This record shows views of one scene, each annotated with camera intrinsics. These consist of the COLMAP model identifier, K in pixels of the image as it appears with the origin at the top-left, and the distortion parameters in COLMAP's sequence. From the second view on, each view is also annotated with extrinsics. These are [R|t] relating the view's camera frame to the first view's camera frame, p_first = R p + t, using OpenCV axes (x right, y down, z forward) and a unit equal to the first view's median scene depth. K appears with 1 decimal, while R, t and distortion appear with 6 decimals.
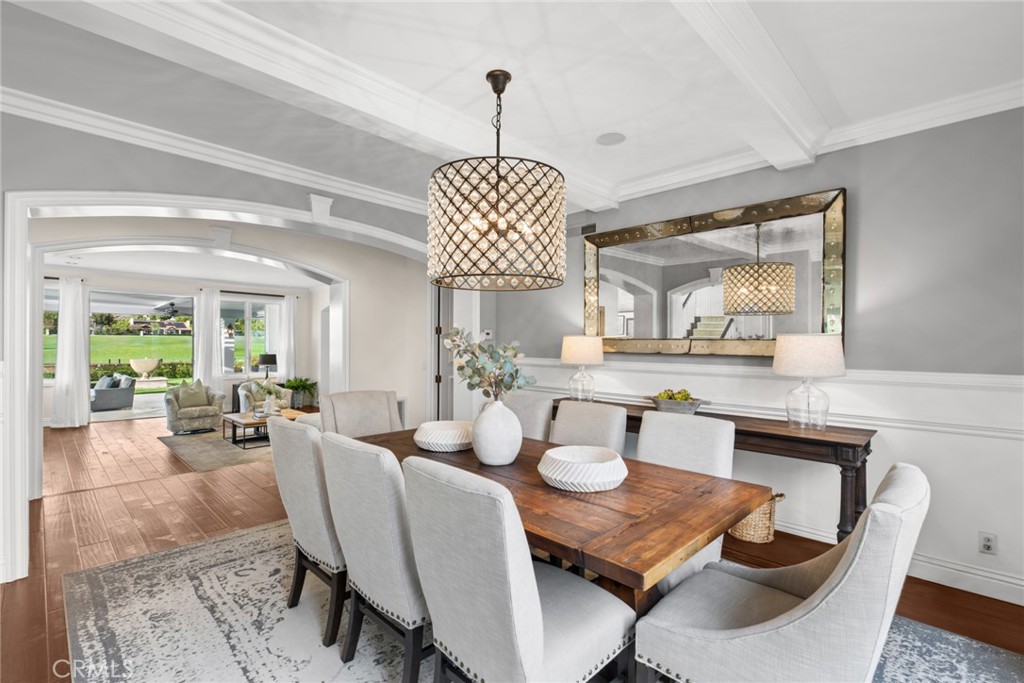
lens RADIAL K [[474.6, 0, 513.8], [0, 474.6, 343.3], [0, 0, 1]] dist [0.004218, 0.000308]
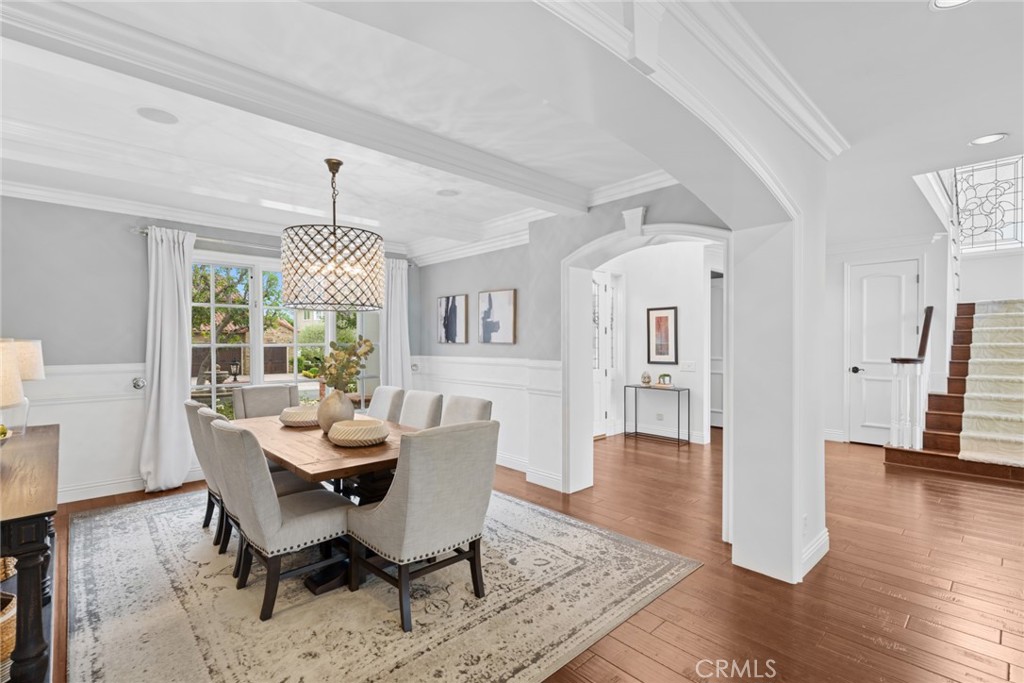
lens RADIAL K [[474.6, 0, 513.8], [0, 474.6, 343.3], [0, 0, 1]] dist [0.004218, 0.000308]
pose [[-0.999441, -0.004581, 0.033111, -0.550468], [-0.004316, 0.999958, 0.008072, -0.031916], [-0.033146, 0.007925, -0.999419, 2.143883]]
